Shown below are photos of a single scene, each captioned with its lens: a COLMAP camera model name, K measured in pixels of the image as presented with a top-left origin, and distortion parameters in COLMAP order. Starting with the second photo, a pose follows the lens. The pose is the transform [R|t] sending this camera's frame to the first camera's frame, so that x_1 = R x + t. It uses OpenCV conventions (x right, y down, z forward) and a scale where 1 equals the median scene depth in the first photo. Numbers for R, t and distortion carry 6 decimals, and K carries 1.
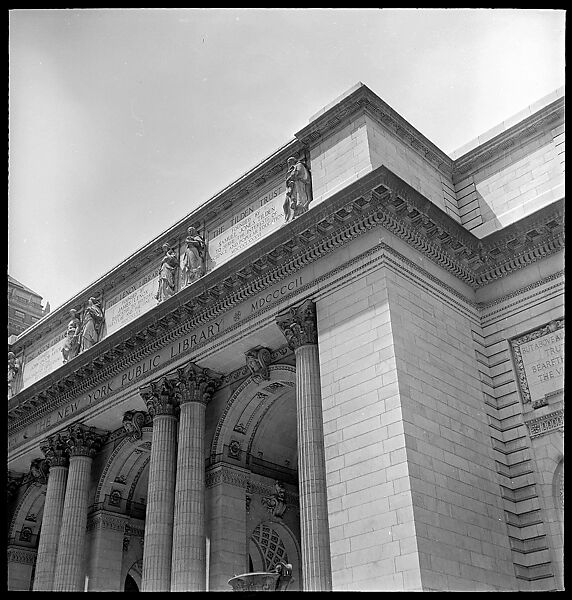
lens RADIAL K [[755.4, 0, 279.3], [0, 755.4, 301.4], [0, 0, 1]] dist [-0.023367, 0.000000]
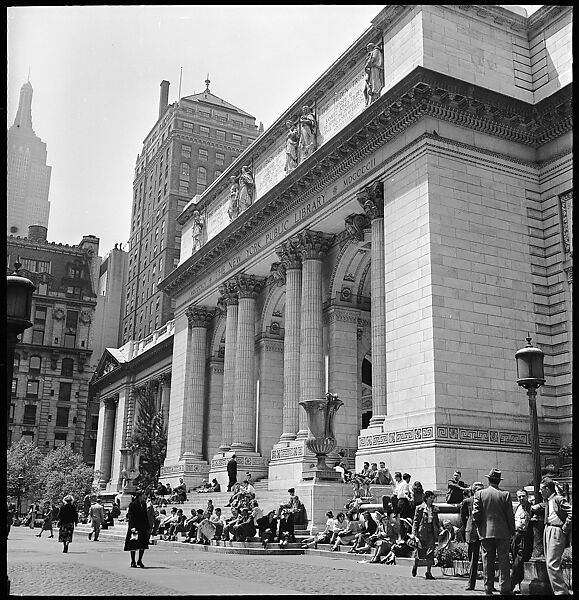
lens RADIAL K [[755.4, 0, 291.8], [0, 755.4, 314.3], [0, 0, 1]] dist [-0.023367, 0.000000]
pose [[0.950401, -0.038695, -0.308610, 0.241451], [0.128264, 0.952691, 0.275551, -0.131462], [0.283347, -0.301467, 0.910402, -0.190482]]
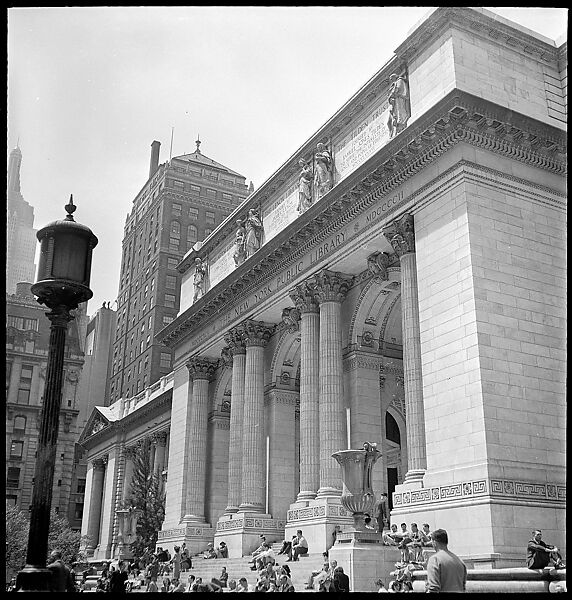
lens RADIAL K [[755.4, 0, 271.0], [0, 755.4, 303.3], [0, 0, 1]] dist [-0.023367, 0.000000]
pose [[0.949166, -0.069747, -0.306952, 0.161174], [0.129834, 0.975076, 0.179915, -0.088600], [0.286753, -0.210622, 0.934565, -0.131703]]
